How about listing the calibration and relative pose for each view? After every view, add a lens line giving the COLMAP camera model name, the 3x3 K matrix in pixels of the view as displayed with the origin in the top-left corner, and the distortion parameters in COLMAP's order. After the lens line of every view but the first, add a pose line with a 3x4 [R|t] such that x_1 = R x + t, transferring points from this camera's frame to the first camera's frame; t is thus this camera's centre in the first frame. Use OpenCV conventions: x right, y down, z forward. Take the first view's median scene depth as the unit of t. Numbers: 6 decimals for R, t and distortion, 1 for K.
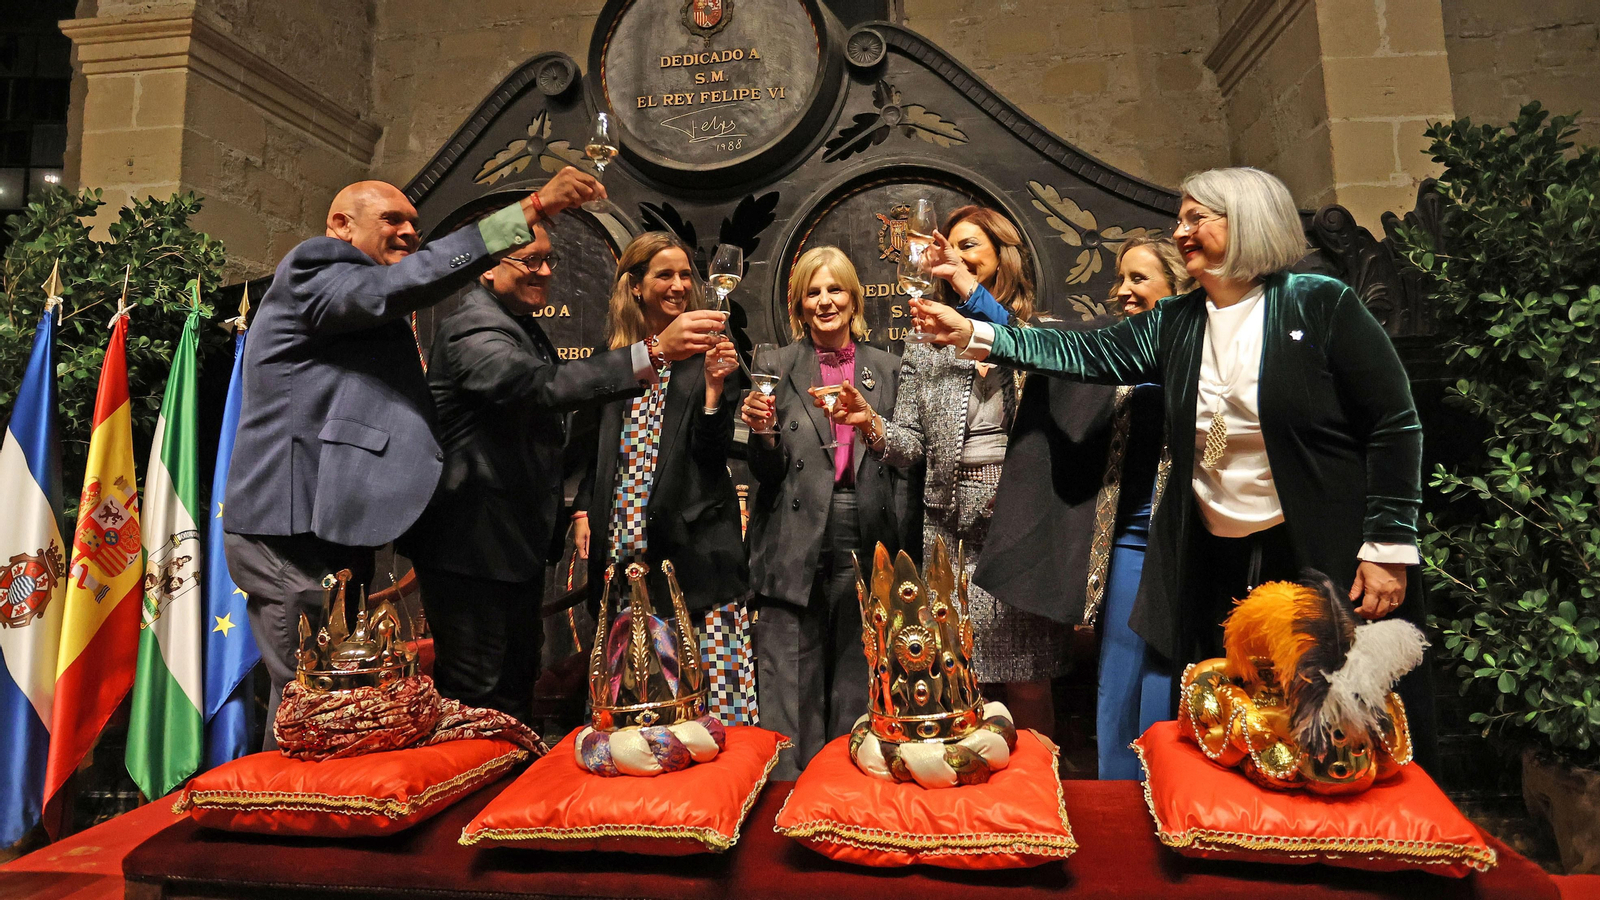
lens RADIAL K [[964.1, 0, 823.5], [0, 964.1, 348.8], [0, 0, 1]] dist [-0.072669, 0.032084]
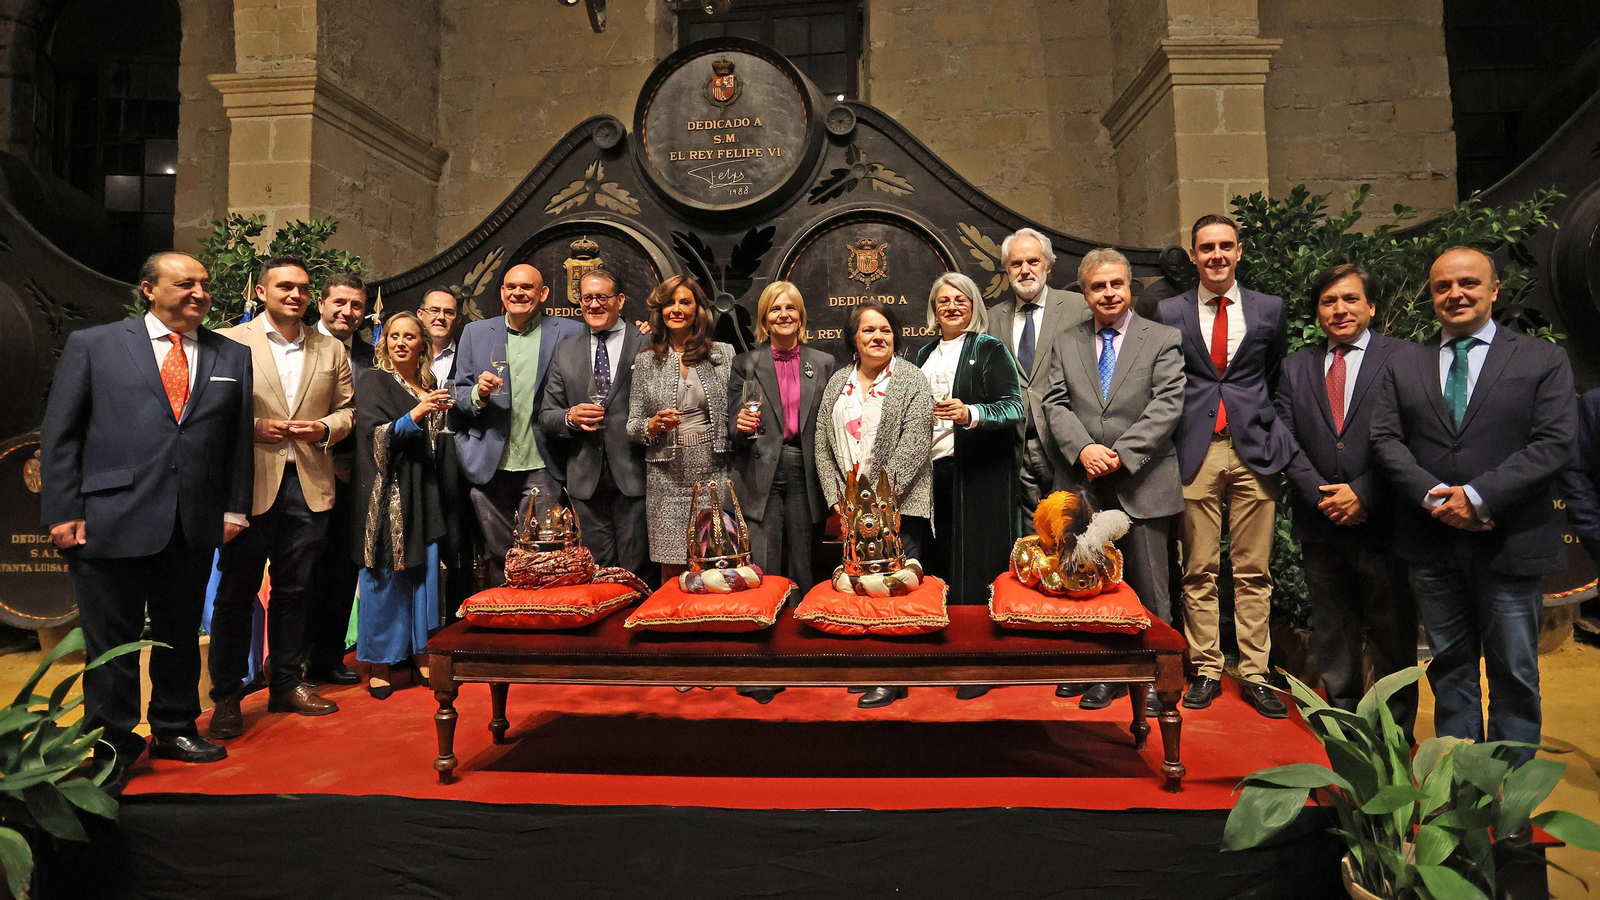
lens RADIAL K [[871.0, 0, 830.3], [0, 871.0, 379.7], [0, 0, 1]] dist [-0.065577, 0.021145]
pose [[0.998936, 0.012085, 0.044505, -0.021489], [-0.015037, 0.997665, 0.066624, -0.030388], [-0.043596, -0.067222, 0.996785, -0.246074]]
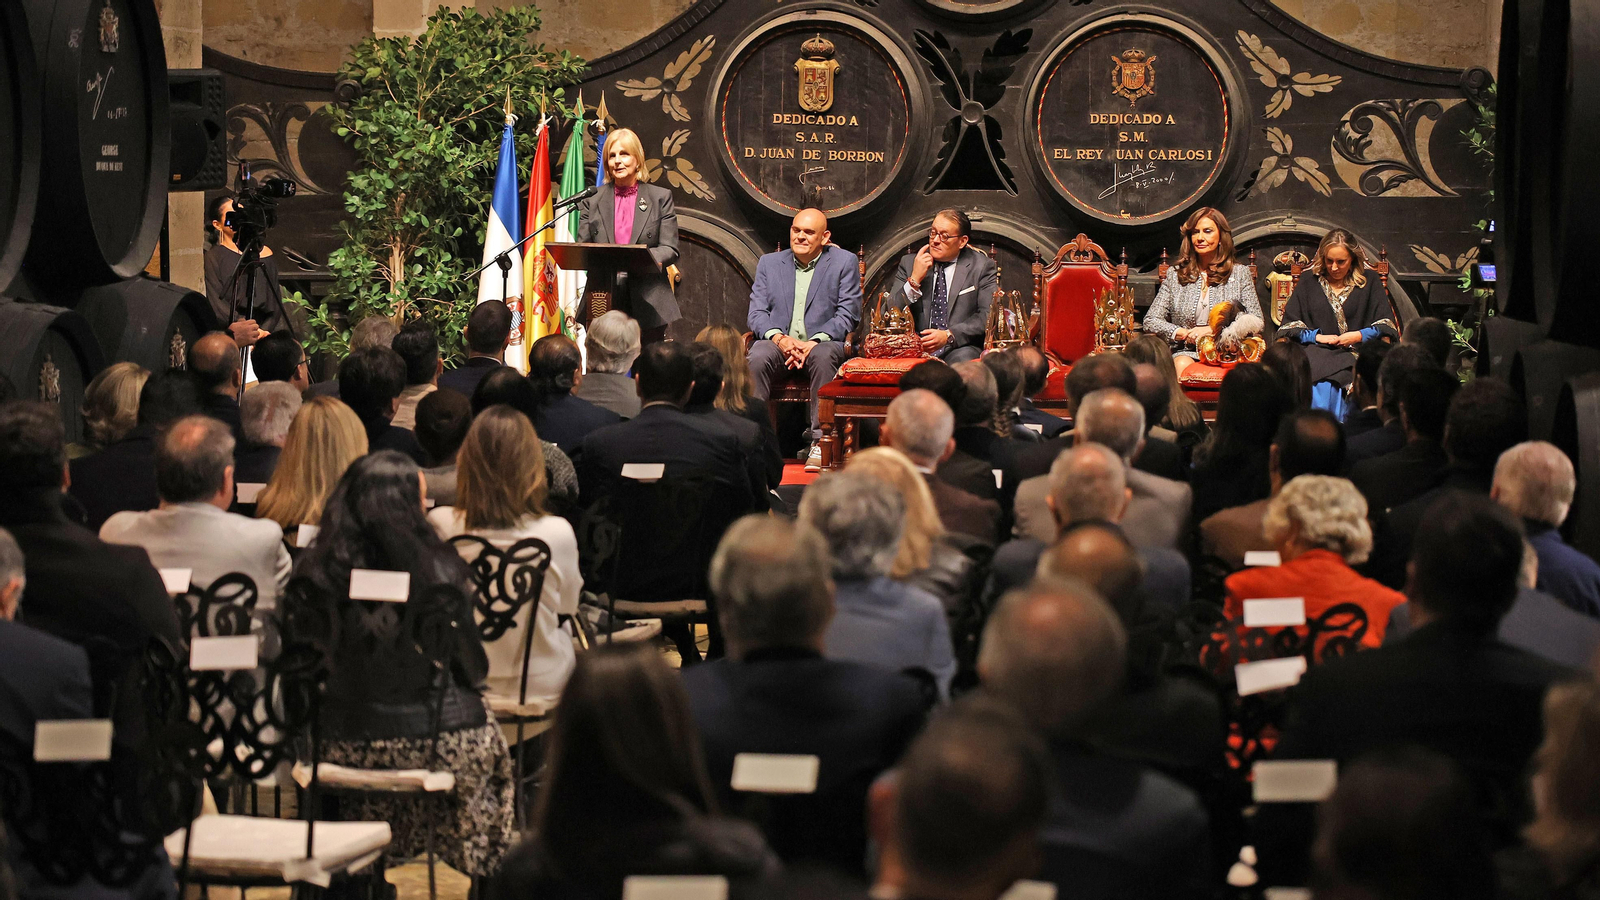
lens RADIAL K [[3451.1, 0, 876.4], [0, 3451.1, 450.8], [0, 0, 1]] dist [-0.018272, 0.102345]
pose [[0.999089, 0.040673, -0.012919, -0.168090], [-0.037630, 0.982423, 0.182836, -0.436152], [0.020129, -0.182183, 0.983059, -3.434871]]
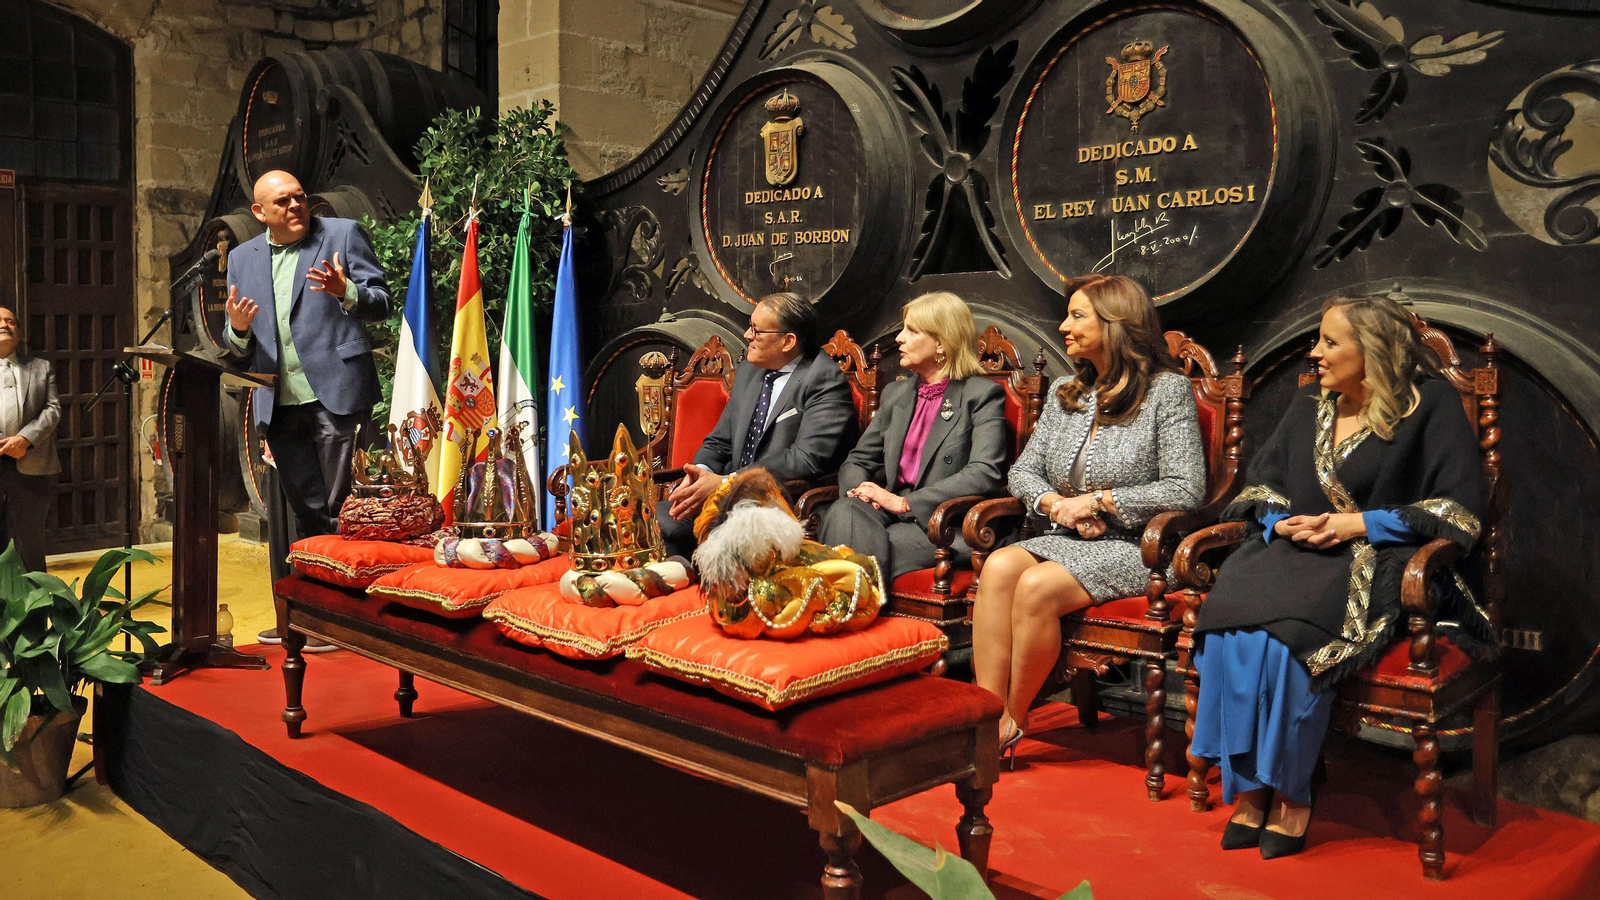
lens RADIAL K [[1347.0, 0, 734.0], [0, 1347.0, 355.2], [0, 0, 1]] dist [-0.043464, 0.089123]
pose [[0.763034, 0.029921, -0.645665, 0.548277], [0.056884, 0.991943, 0.113192, -0.035381], [0.643850, -0.123097, 0.755185, -0.096919]]
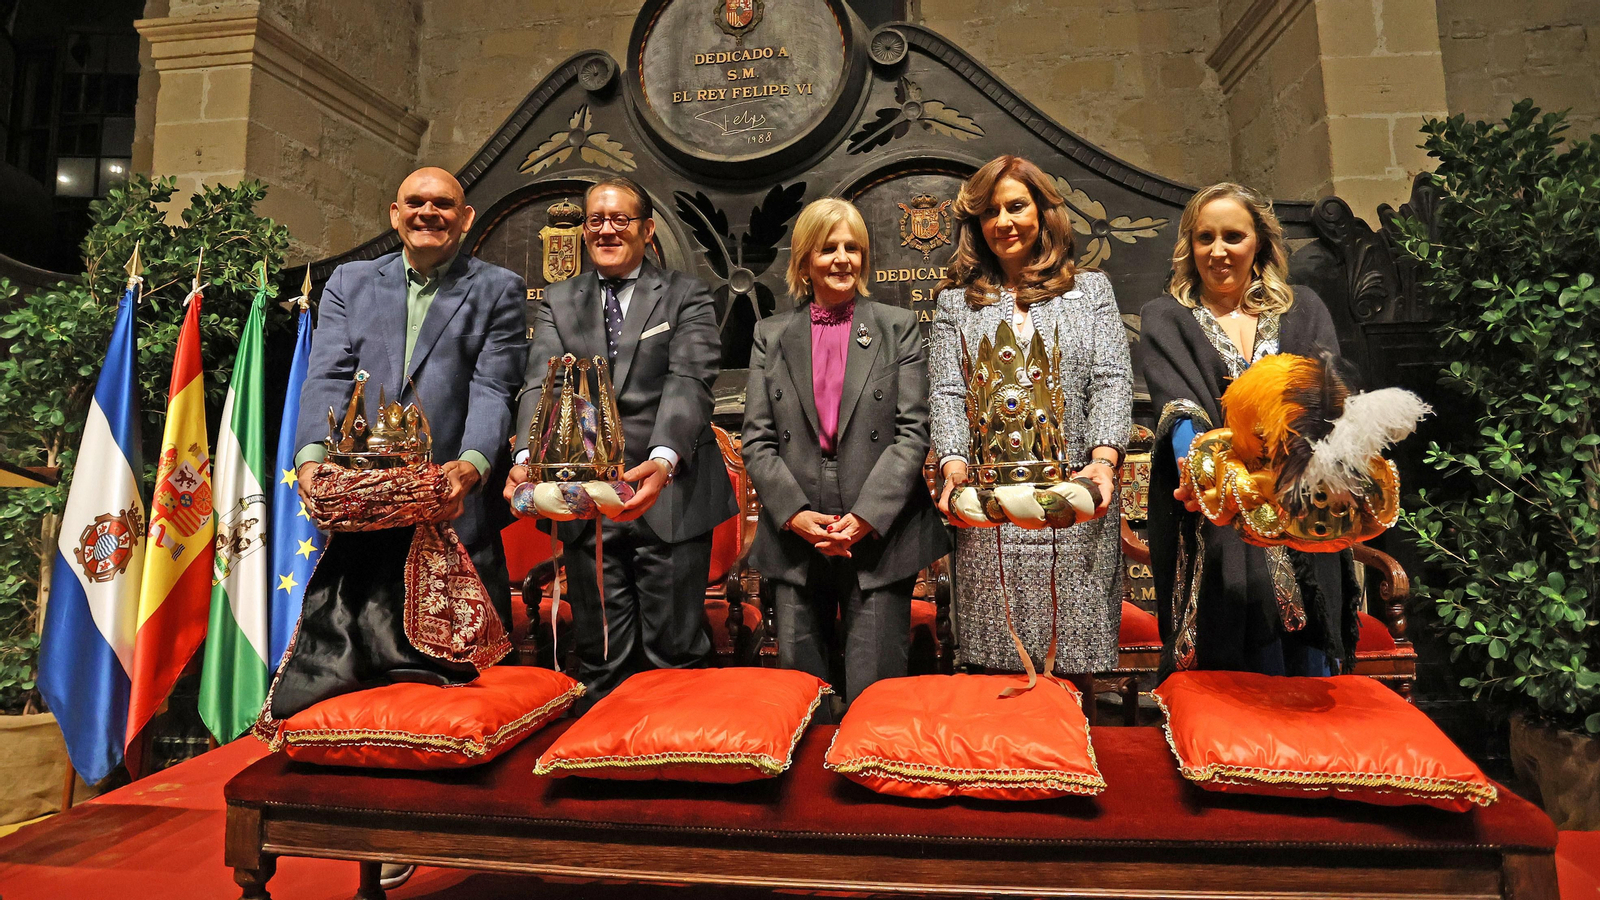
lens RADIAL K [[919.0, 0, 815.5], [0, 919.0, 335.7], [0, 0, 1]] dist [-0.075546, 0.033450]
pose [[0.999805, 0.007017, -0.018451, -0.016153], [-0.006987, 0.999974, 0.001727, 0.004606], [0.018462, -0.001597, 0.999828, -0.012445]]
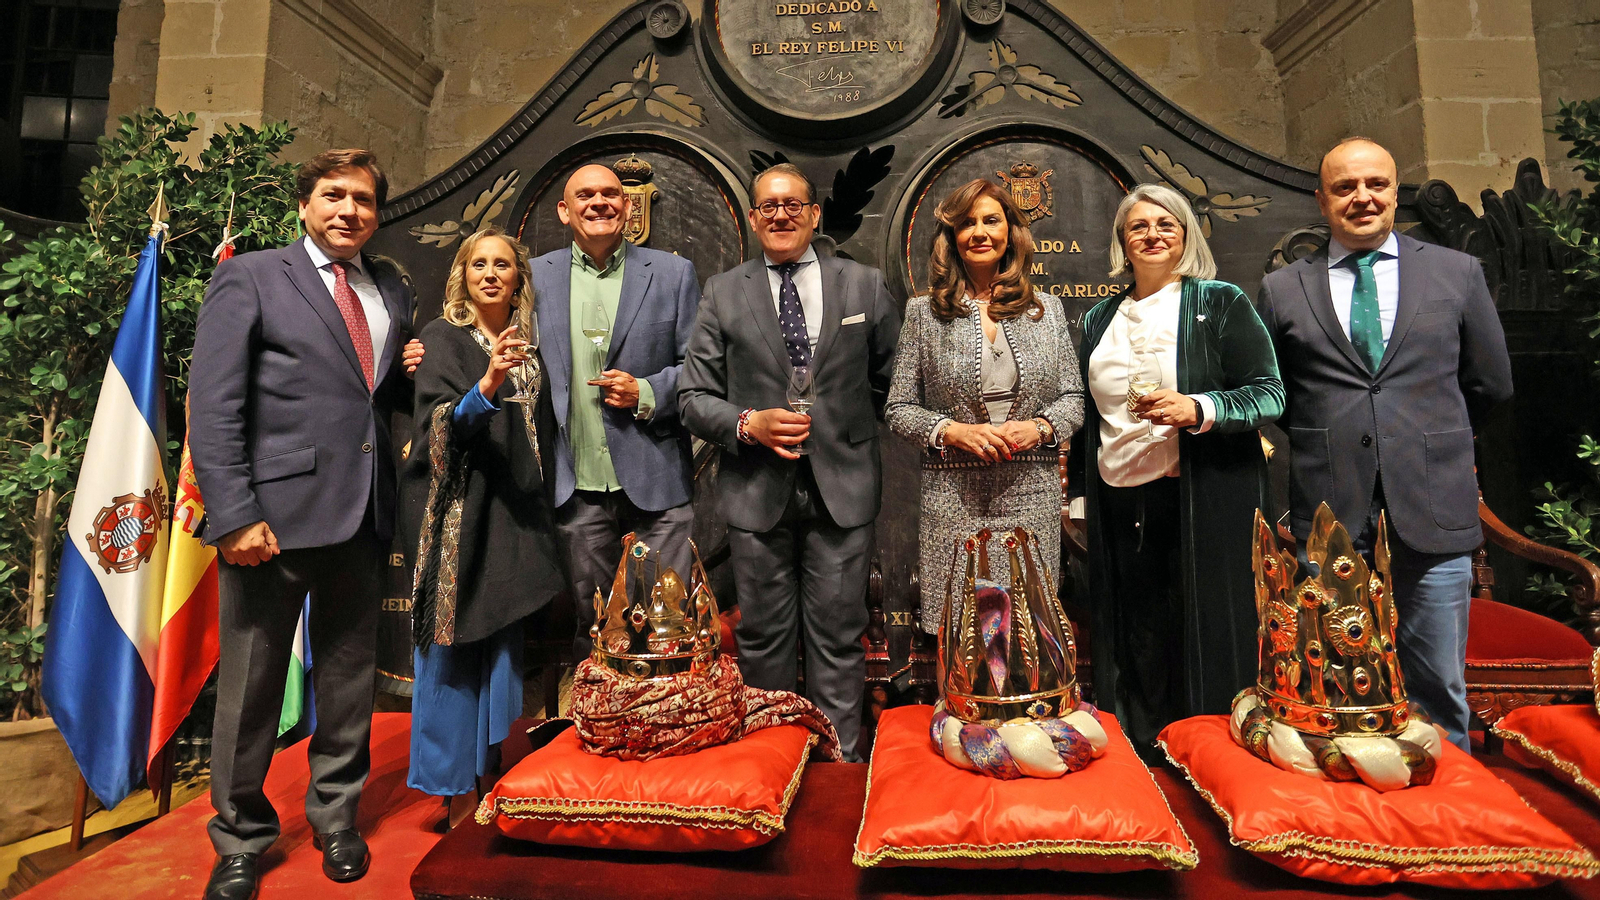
lens RADIAL K [[898.7, 0, 812.4], [0, 898.7, 318.3], [0, 0, 1]] dist [-0.075393, 0.033305]
pose [[0.998600, 0.031374, 0.042582, -0.167919], [-0.031810, 0.999448, 0.009599, 0.009779], [-0.042258, -0.010940, 0.999047, 0.075577]]
